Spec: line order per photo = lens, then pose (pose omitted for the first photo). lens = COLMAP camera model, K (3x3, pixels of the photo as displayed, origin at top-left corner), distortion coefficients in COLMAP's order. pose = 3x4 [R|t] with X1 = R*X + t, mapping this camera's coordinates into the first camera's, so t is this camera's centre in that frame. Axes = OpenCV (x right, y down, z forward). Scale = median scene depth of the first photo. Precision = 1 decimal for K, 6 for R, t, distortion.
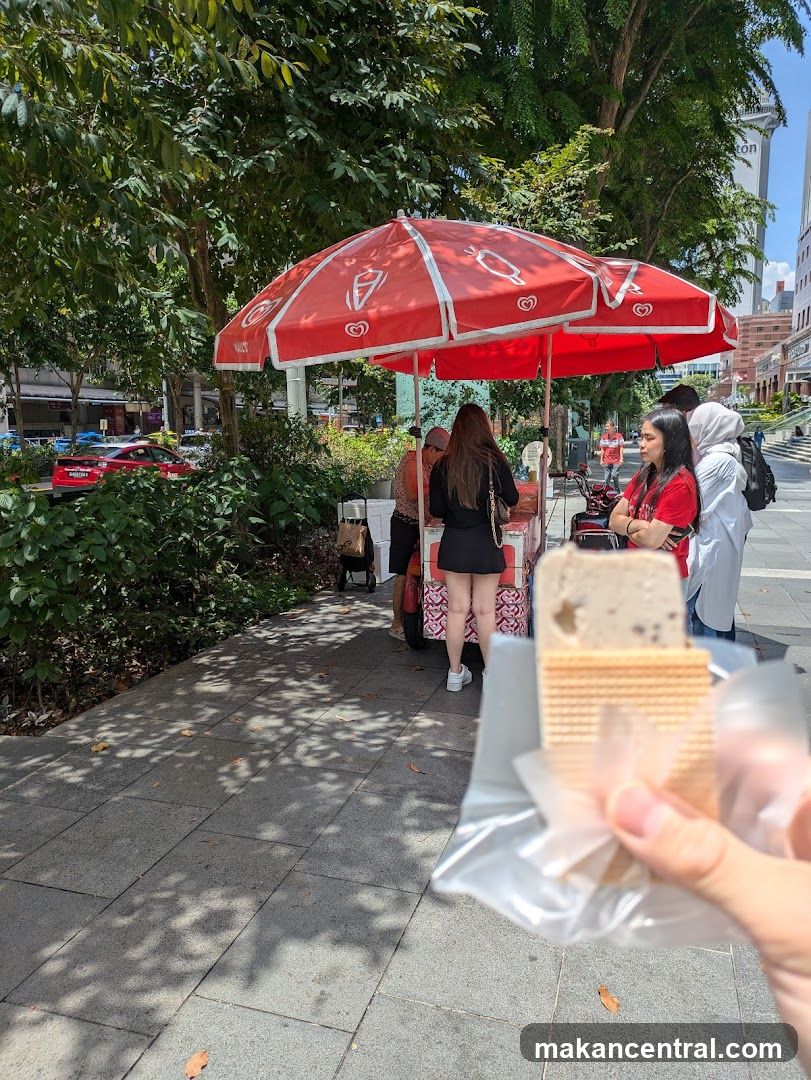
lens RADIAL K [[805.1, 0, 401.2], [0, 805.1, 542.3], [0, 0, 1]] dist [-0.005493, -0.003287]
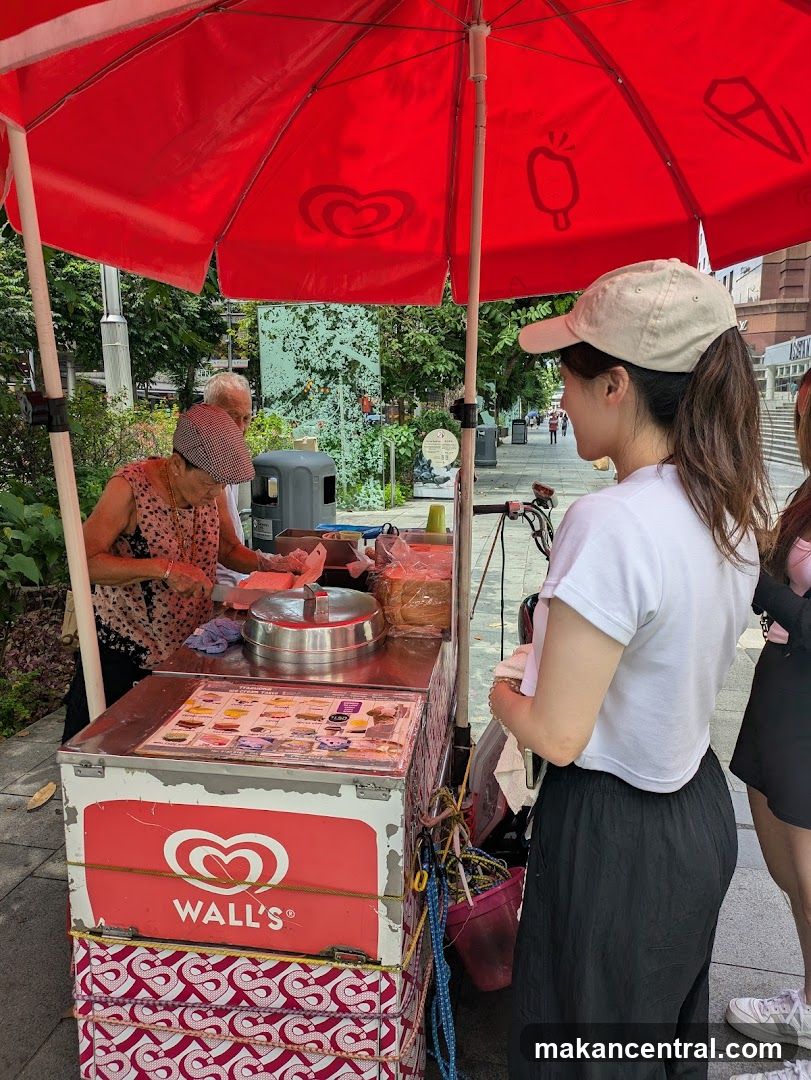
lens RADIAL K [[805.1, 0, 408.5], [0, 805.1, 540.7], [0, 0, 1]] dist [-0.005493, -0.003287]
pose [[0.991902, -0.016949, 0.125873, 0.035127], [0.014950, 0.999747, 0.016810, -0.028720], [-0.126126, -0.014792, 0.991904, 0.213083]]
